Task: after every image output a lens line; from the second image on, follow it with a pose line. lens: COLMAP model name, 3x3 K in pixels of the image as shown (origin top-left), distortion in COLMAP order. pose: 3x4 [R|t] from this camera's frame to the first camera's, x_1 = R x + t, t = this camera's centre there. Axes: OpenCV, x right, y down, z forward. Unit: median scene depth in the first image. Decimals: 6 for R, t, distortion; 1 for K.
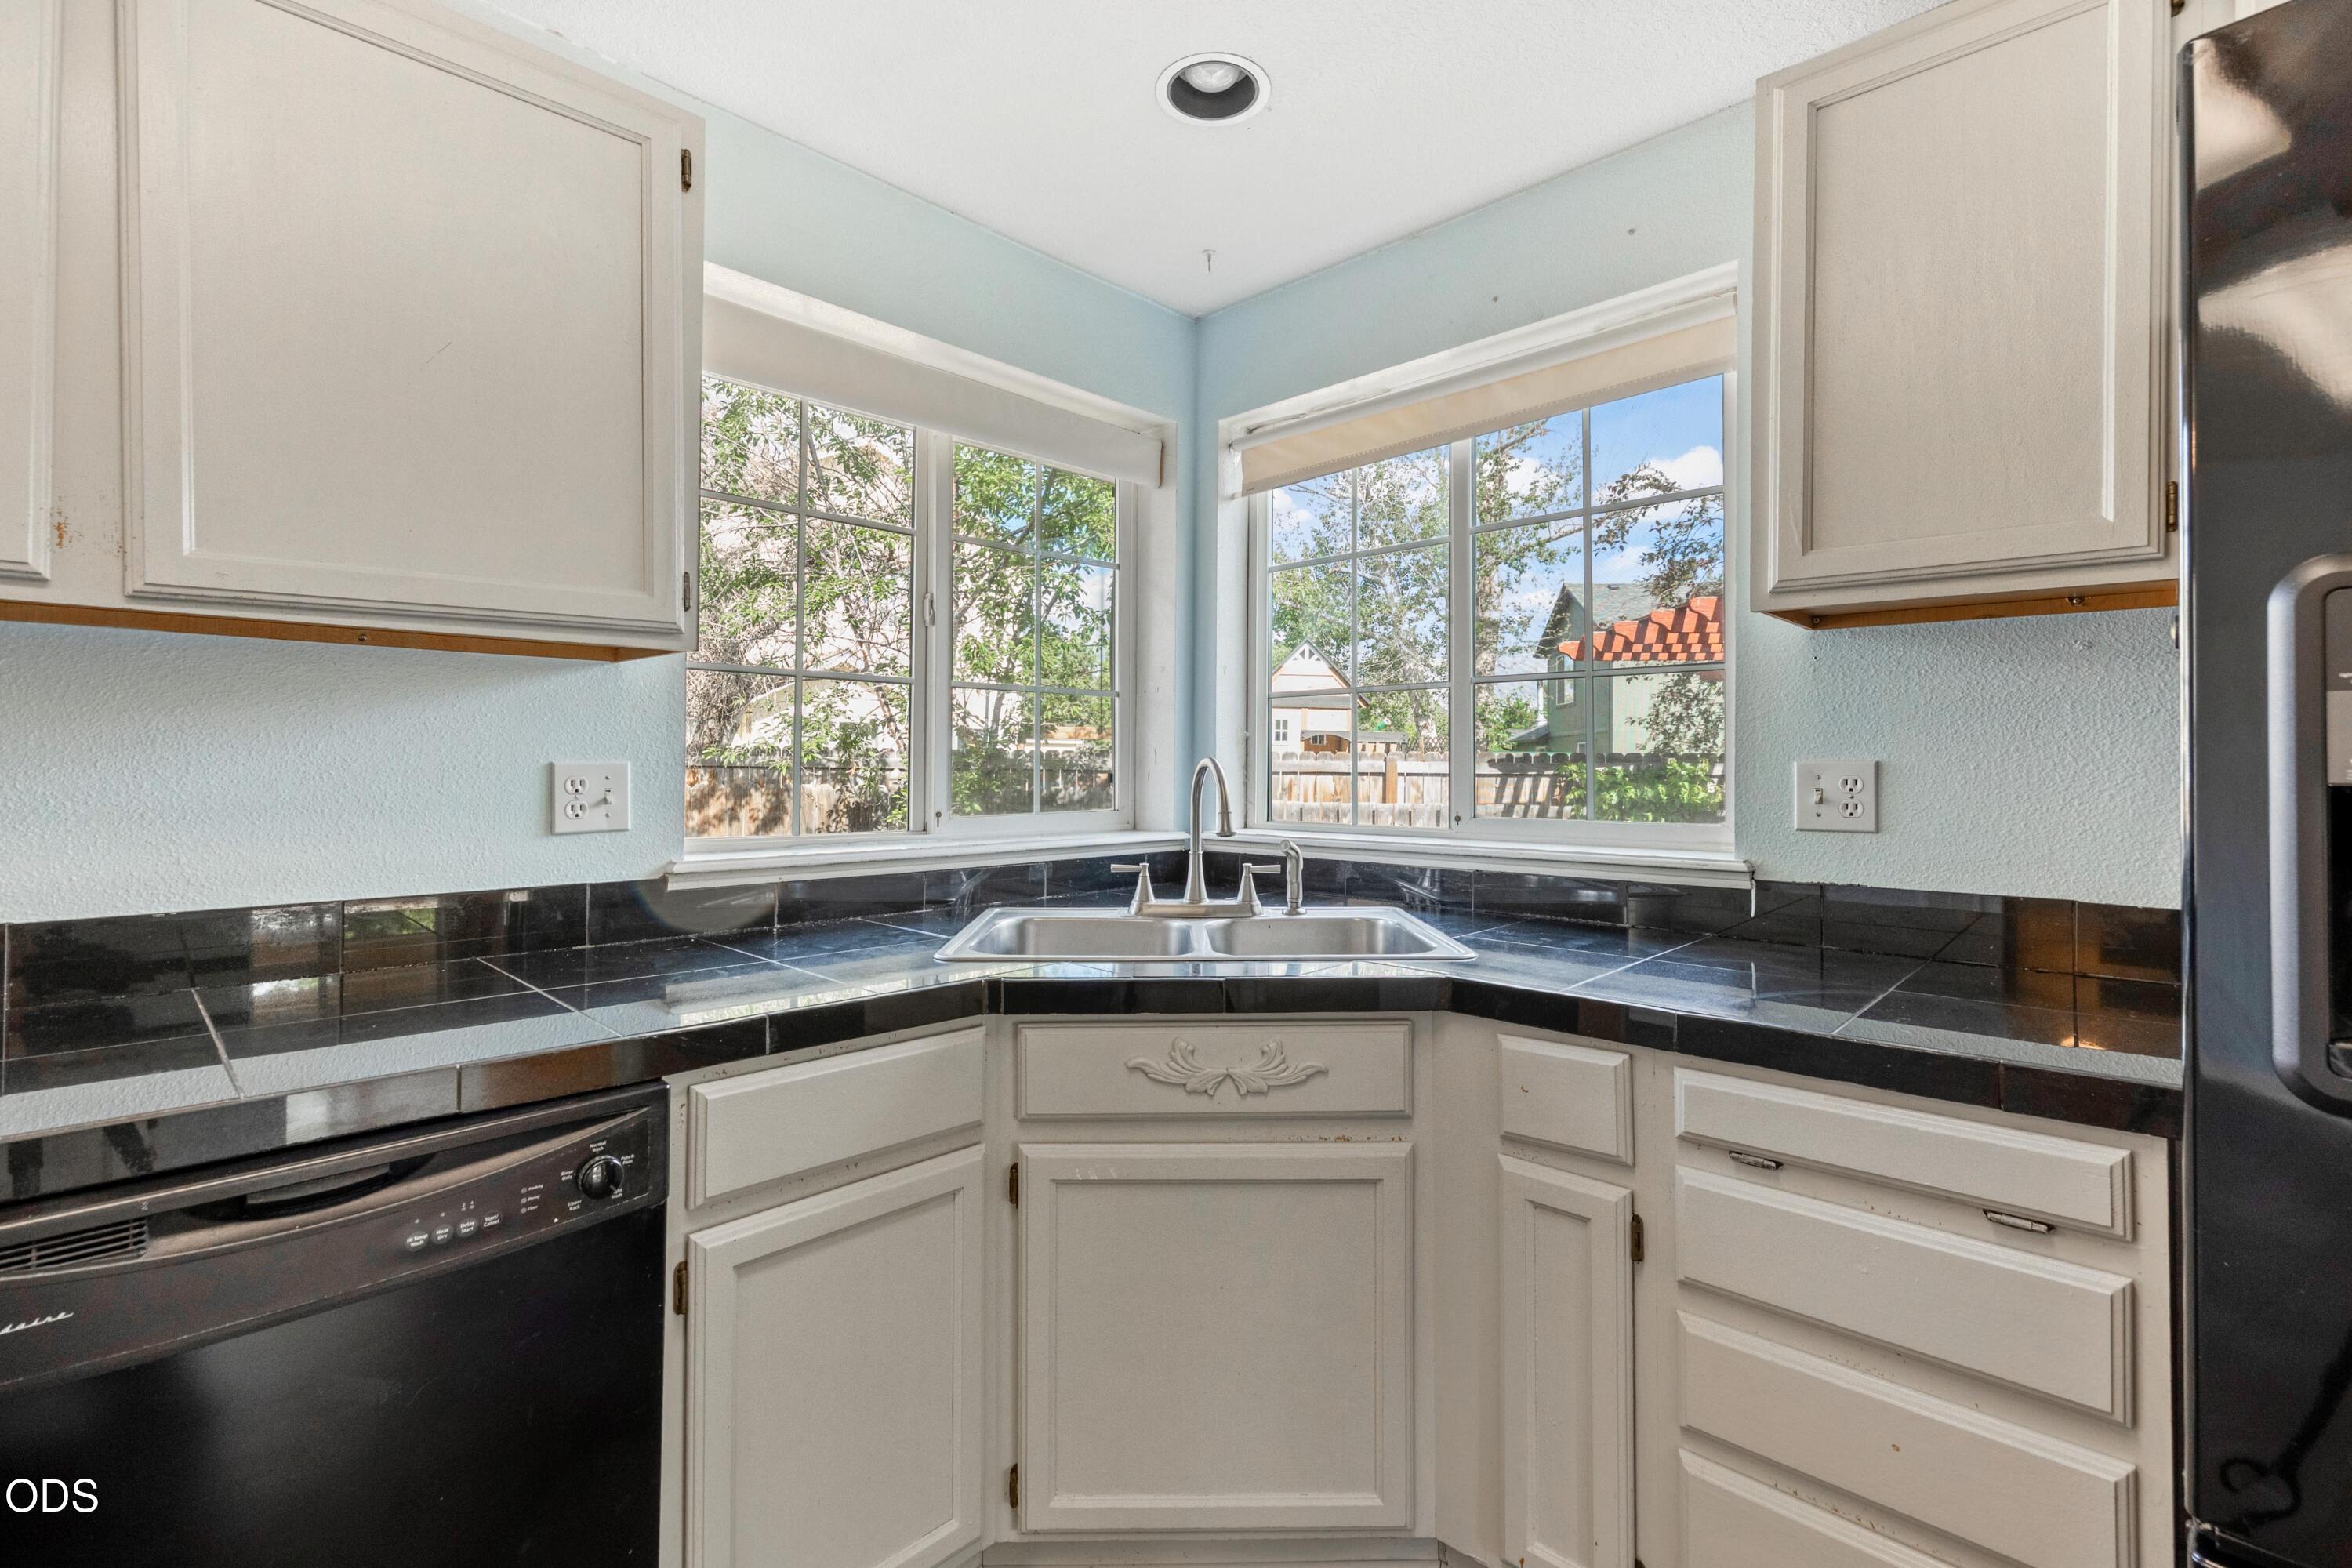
lens RADIAL K [[1058.9, 0, 1167.9], [0, 1058.9, 753.8], [0, 0, 1]] dist [0.001622, 0.000830]
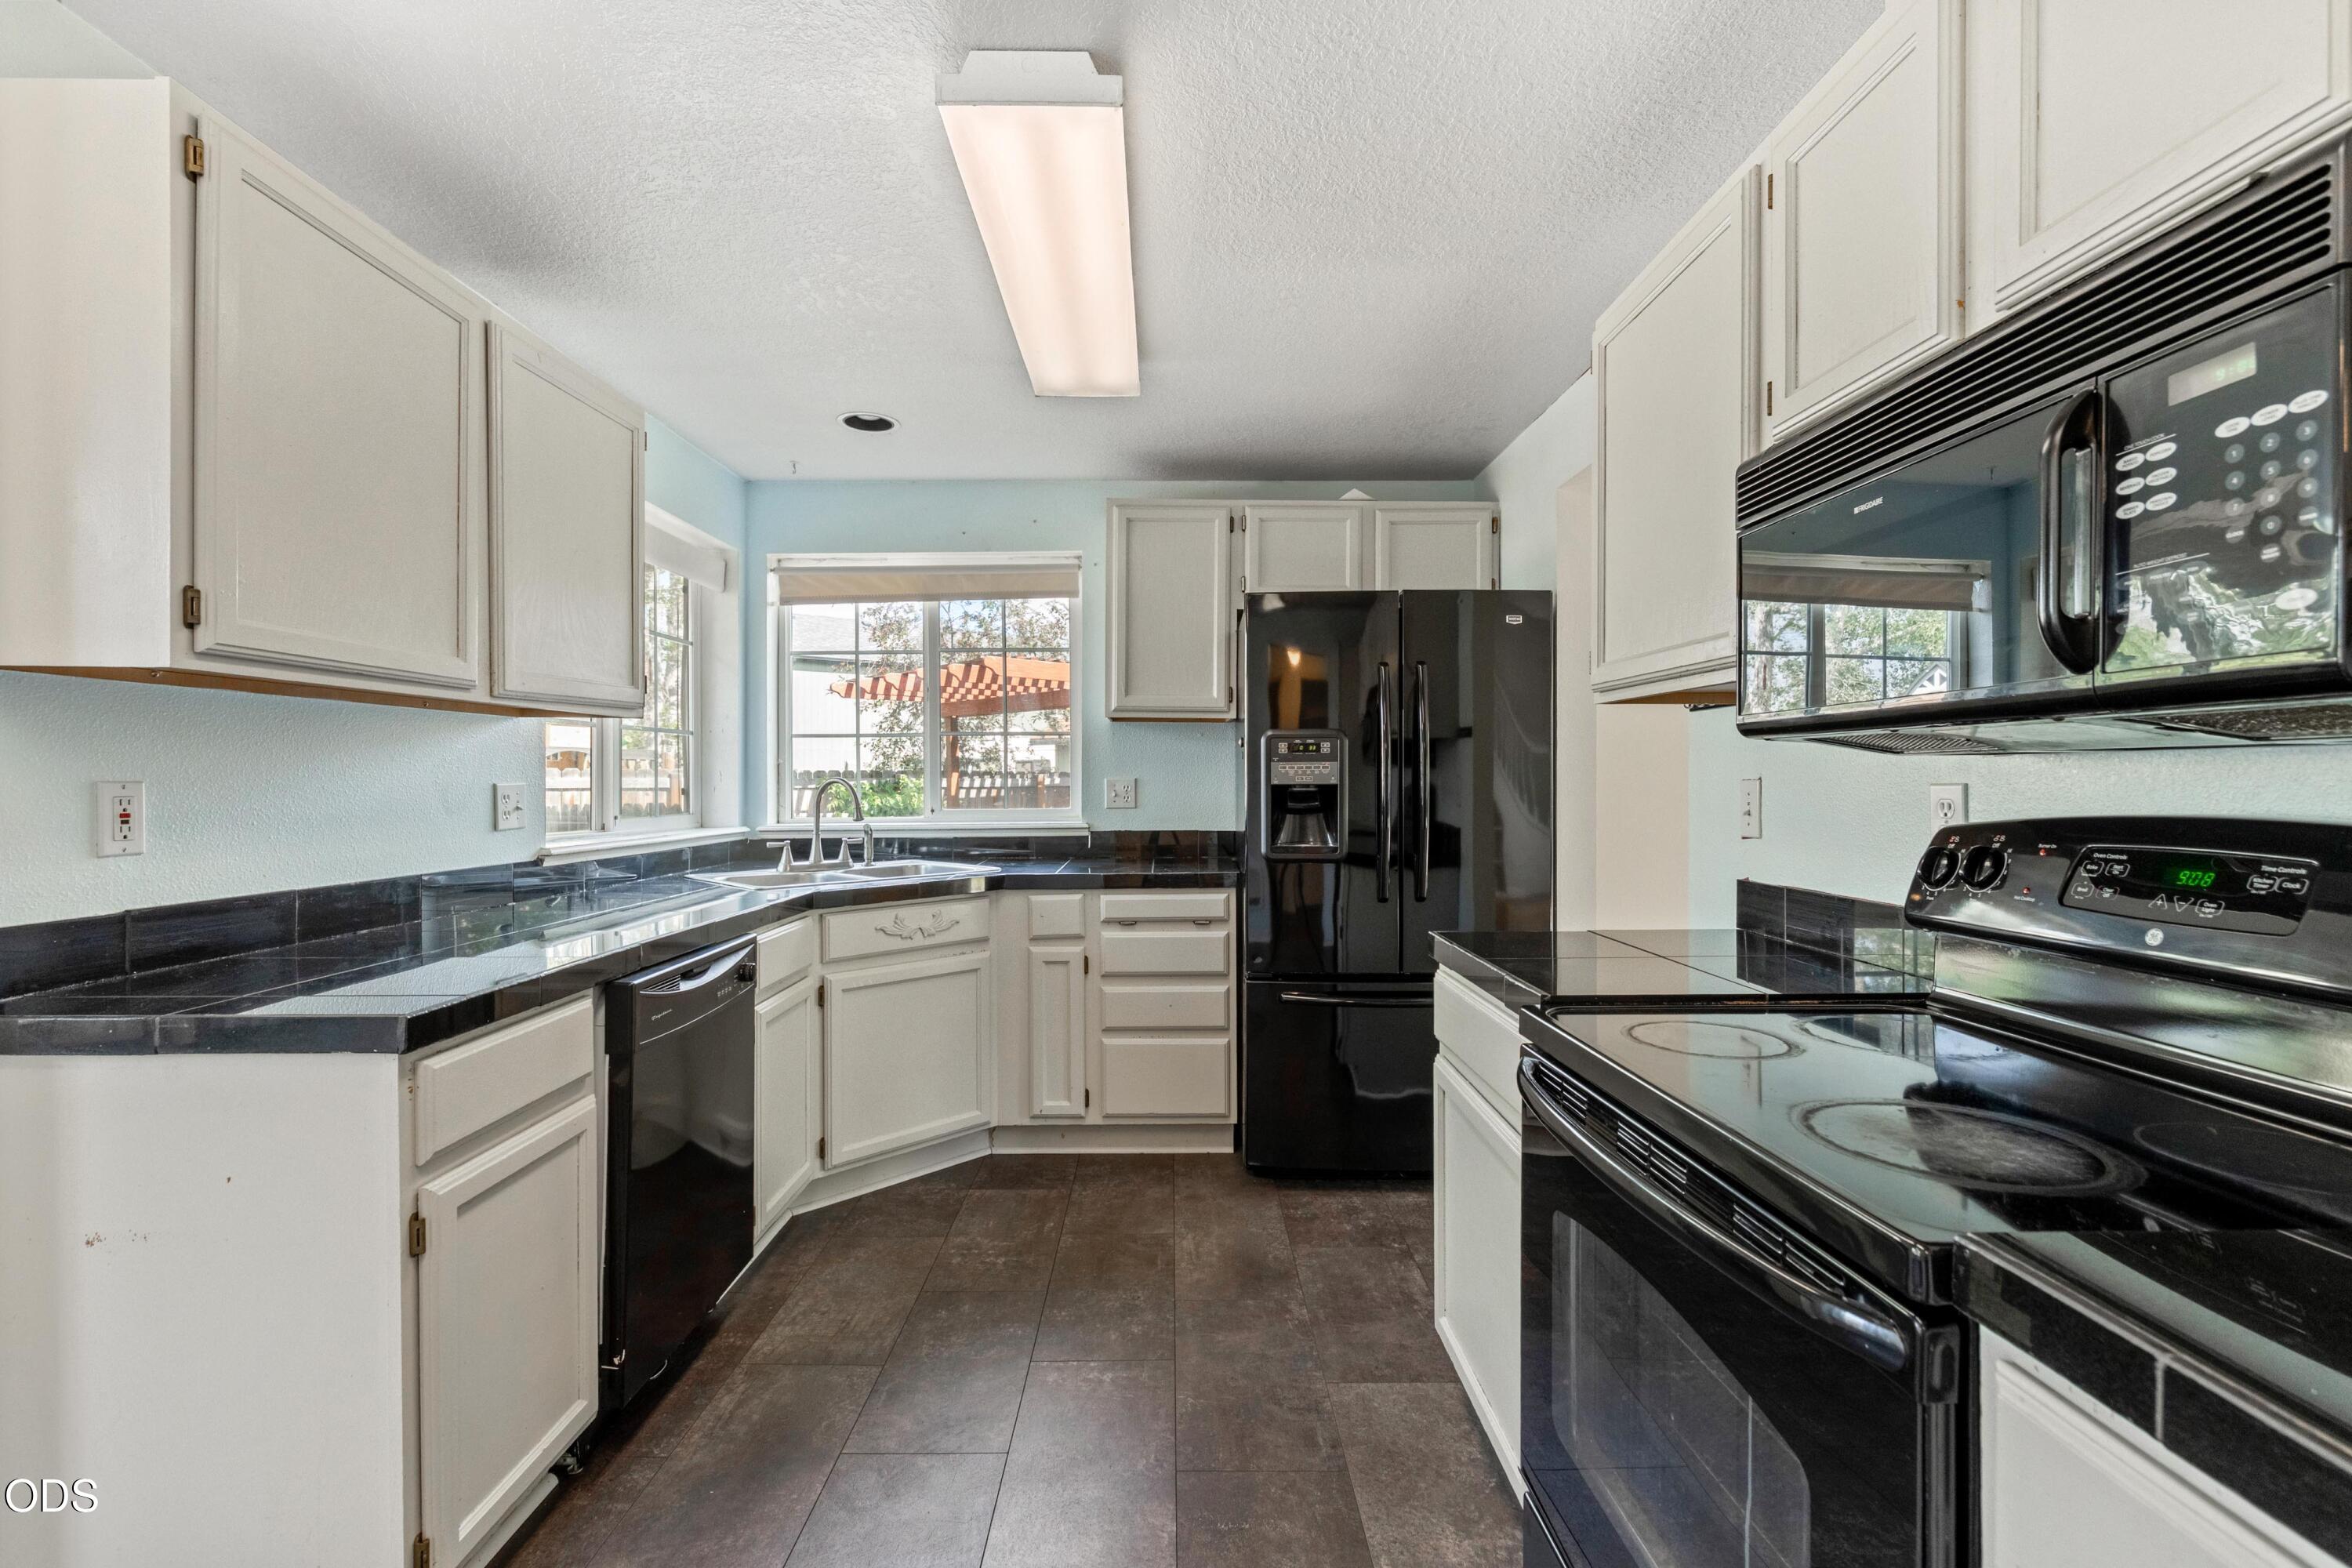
lens RADIAL K [[1058.9, 0, 1175.7], [0, 1058.9, 787.3], [0, 0, 1]] dist [0.001622, 0.000830]
pose [[0.709779, -0.011278, 0.704334, -1.057989], [-0.001168, 0.999852, 0.017187, -0.014813], [-0.704424, -0.013022, 0.709660, -0.849685]]
